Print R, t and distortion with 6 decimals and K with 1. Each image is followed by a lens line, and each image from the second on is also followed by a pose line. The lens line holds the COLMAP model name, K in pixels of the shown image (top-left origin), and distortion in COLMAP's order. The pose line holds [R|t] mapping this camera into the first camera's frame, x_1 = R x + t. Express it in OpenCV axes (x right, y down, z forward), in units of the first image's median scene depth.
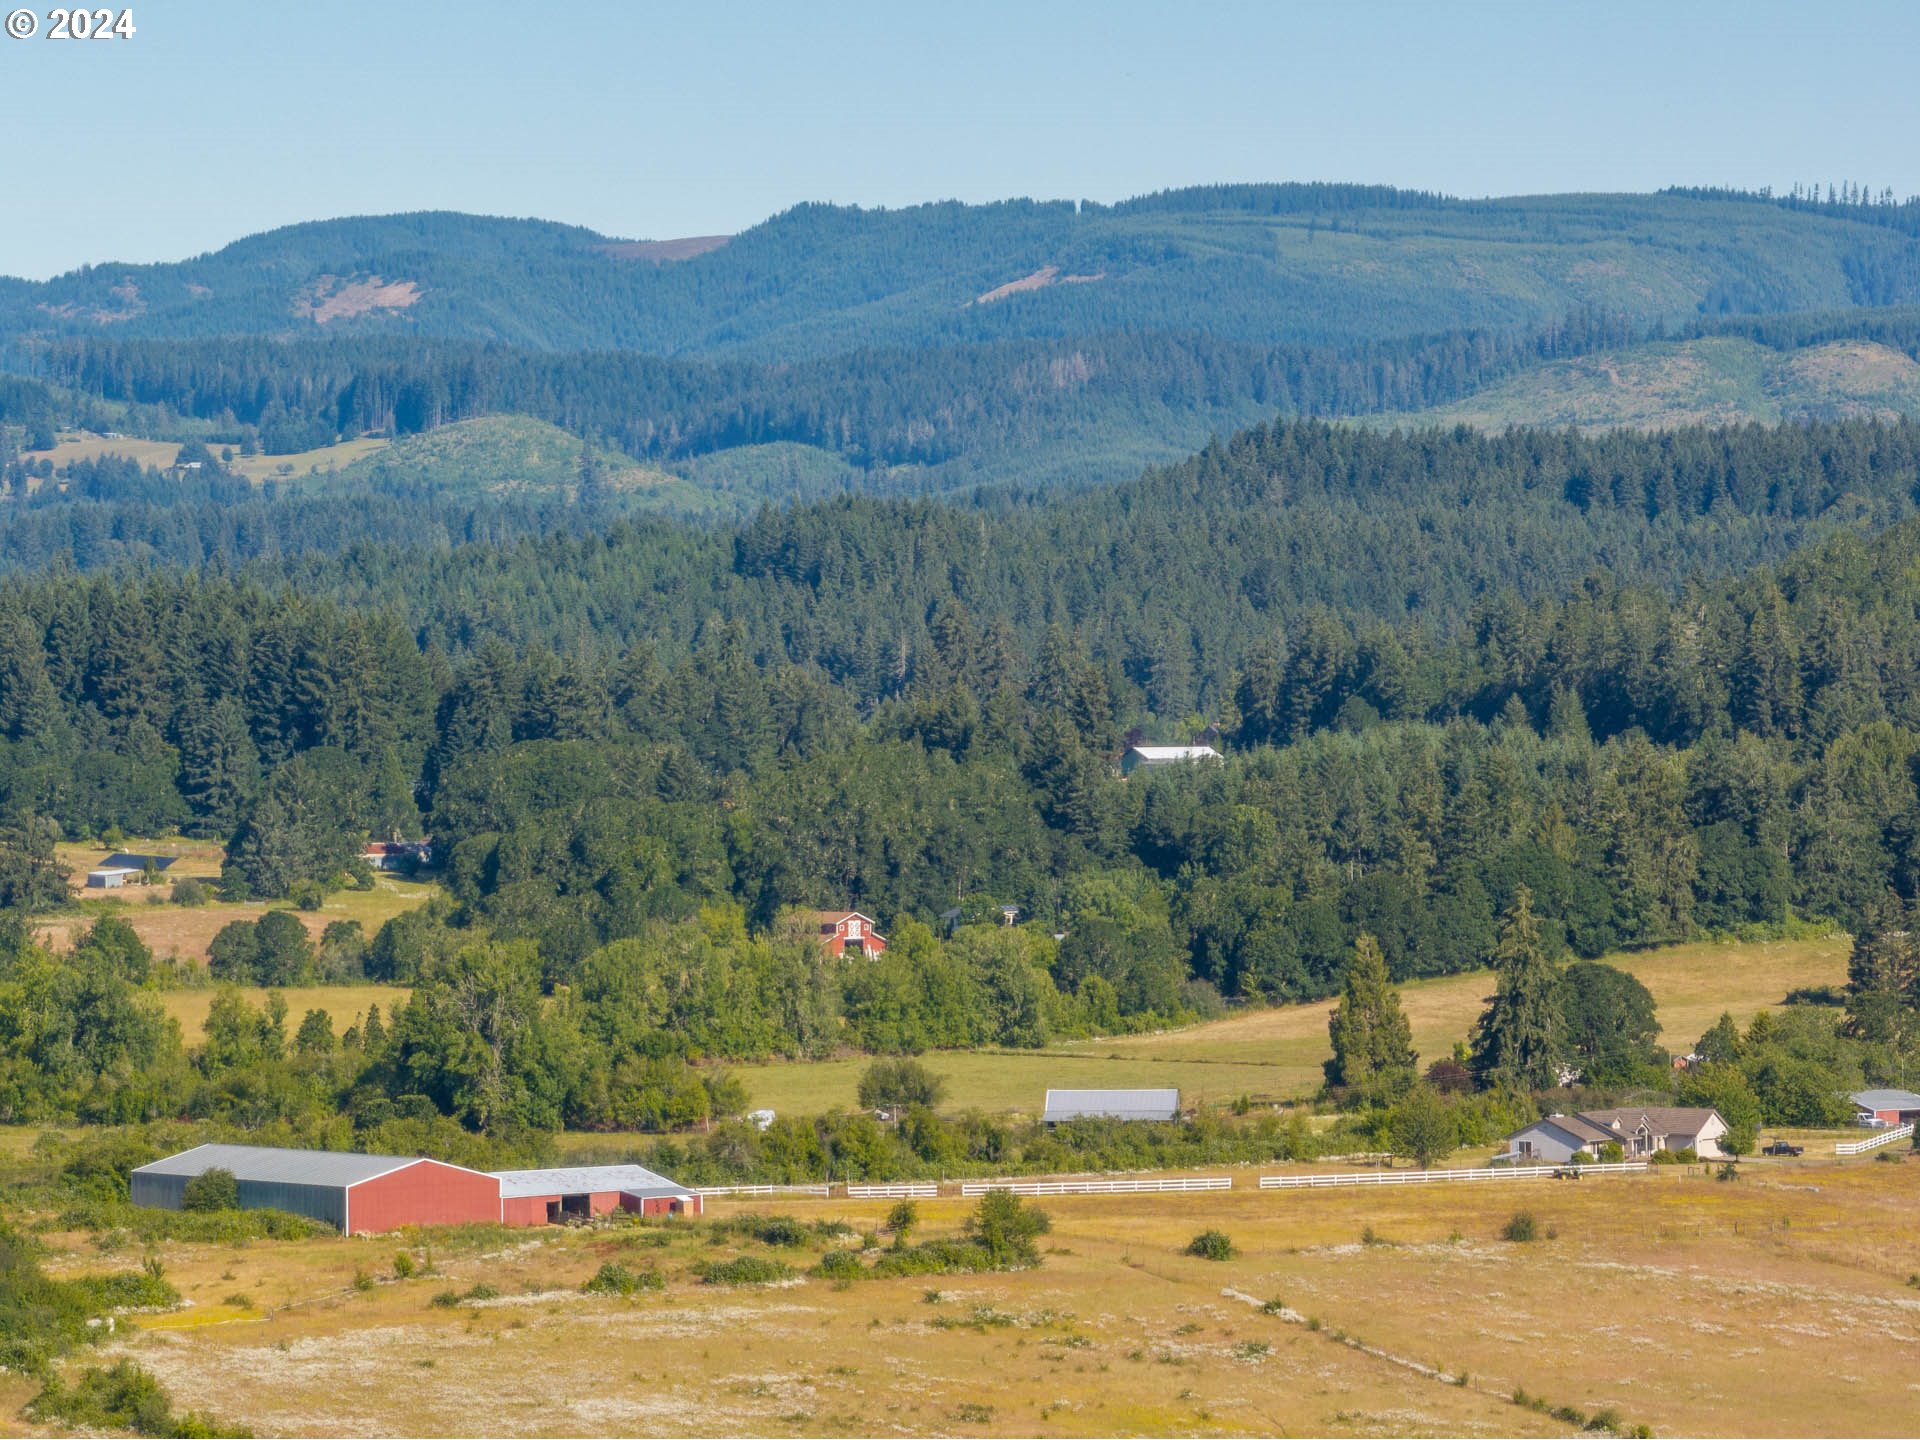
lens RADIAL K [[8665.8, 0, 921.3], [0, 8665.8, 727.6], [0, 0, 1]] dist [0.320991, 21.805488]
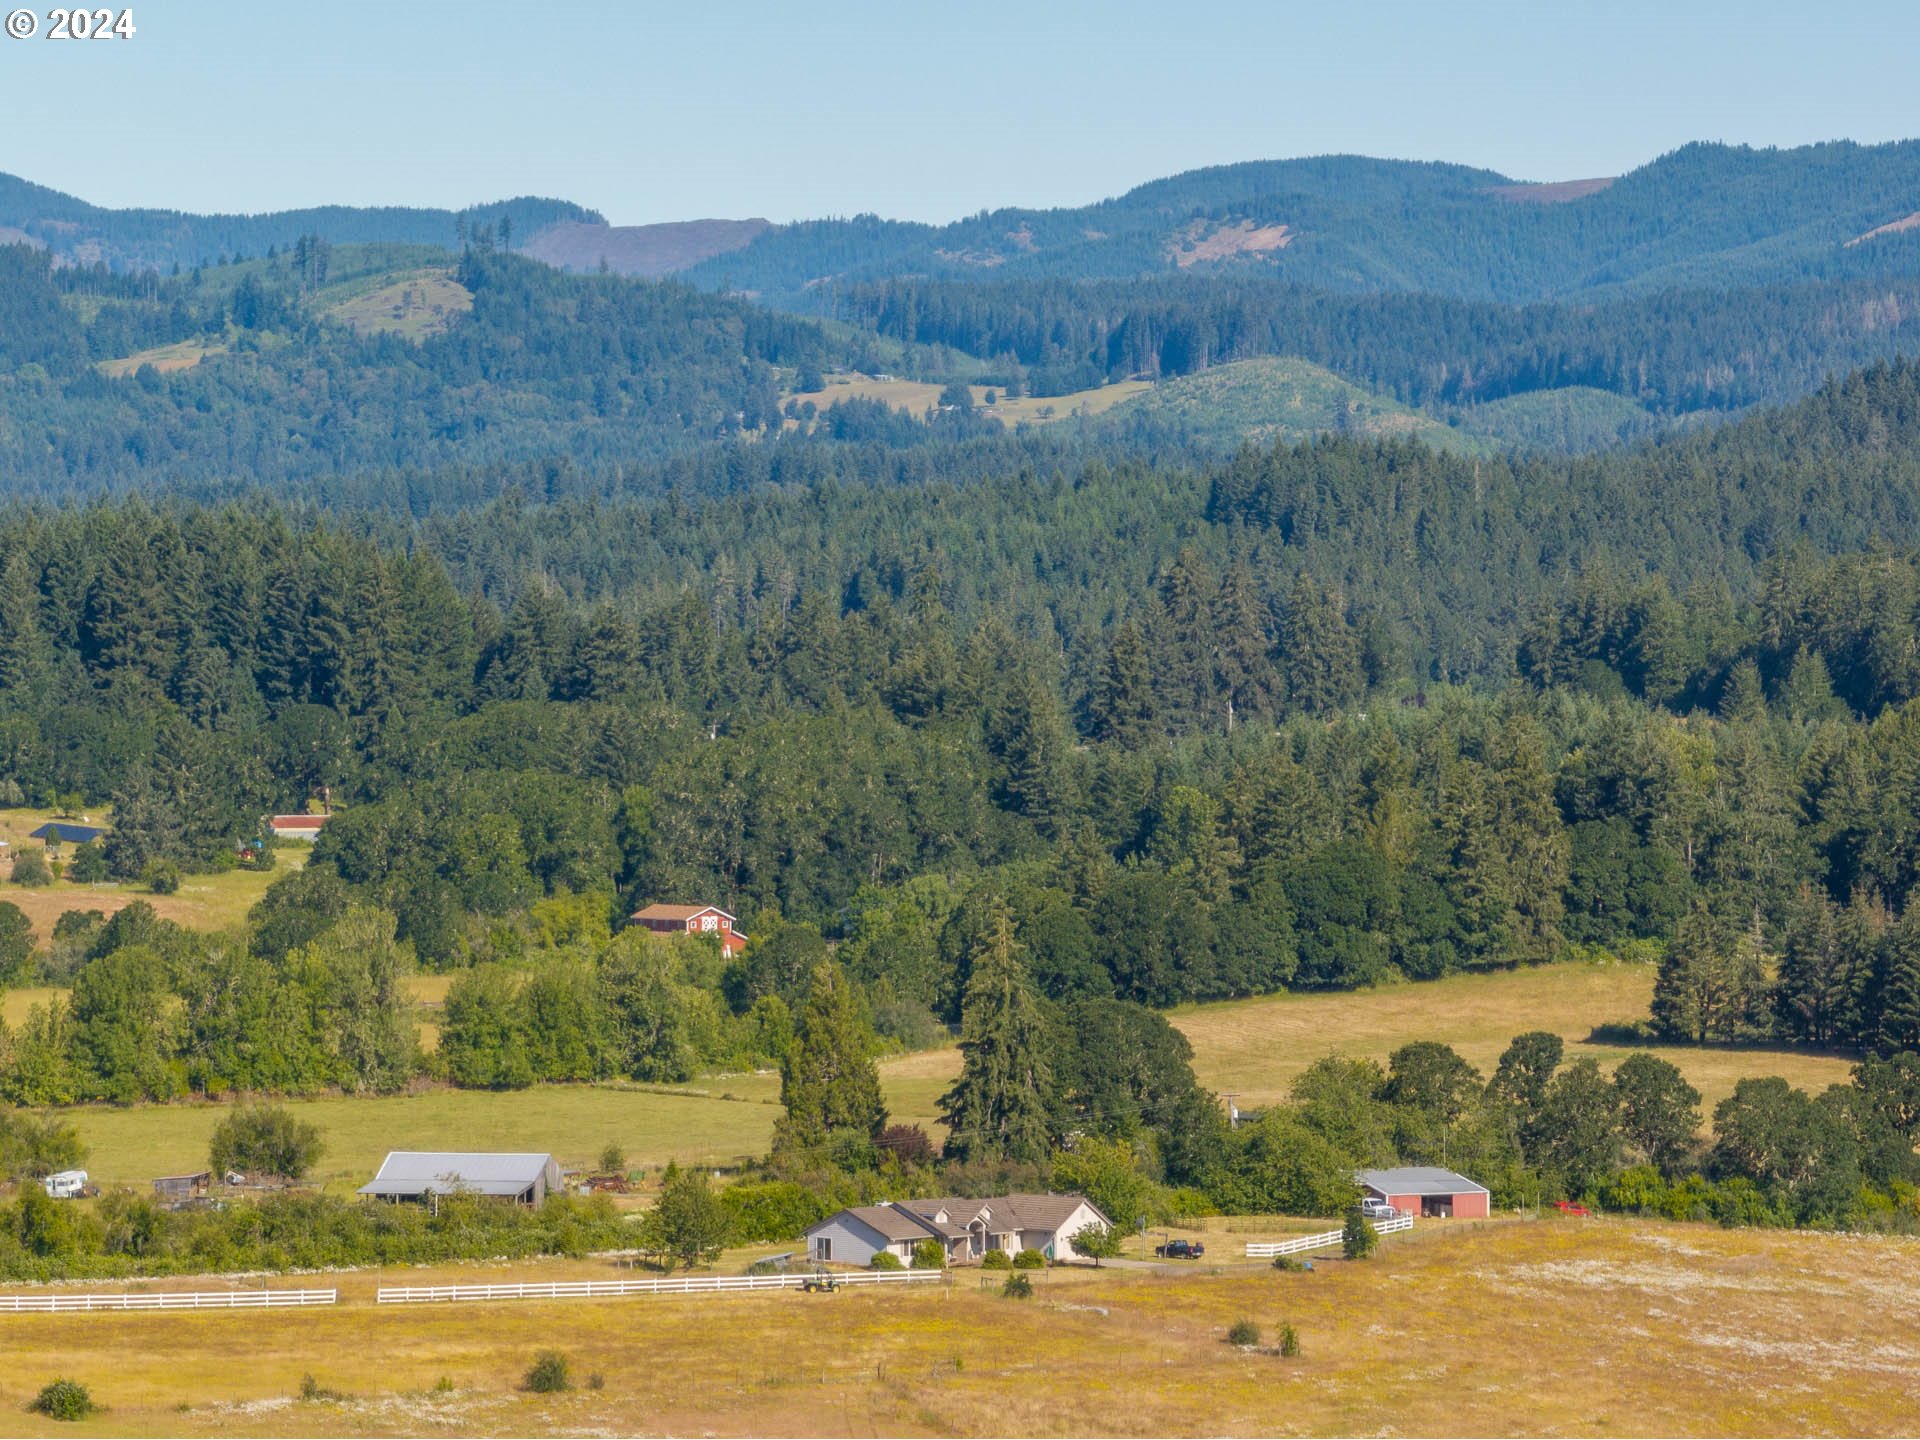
lens RADIAL K [[8665.8, 0, 921.3], [0, 8665.8, 727.6], [0, 0, 1]] dist [0.320991, 21.805488]
pose [[0.993364, 0.011630, -0.114422, 0.101423], [-0.010972, 0.999919, 0.006378, -0.001909], [0.114487, -0.005080, 0.993412, 0.139683]]
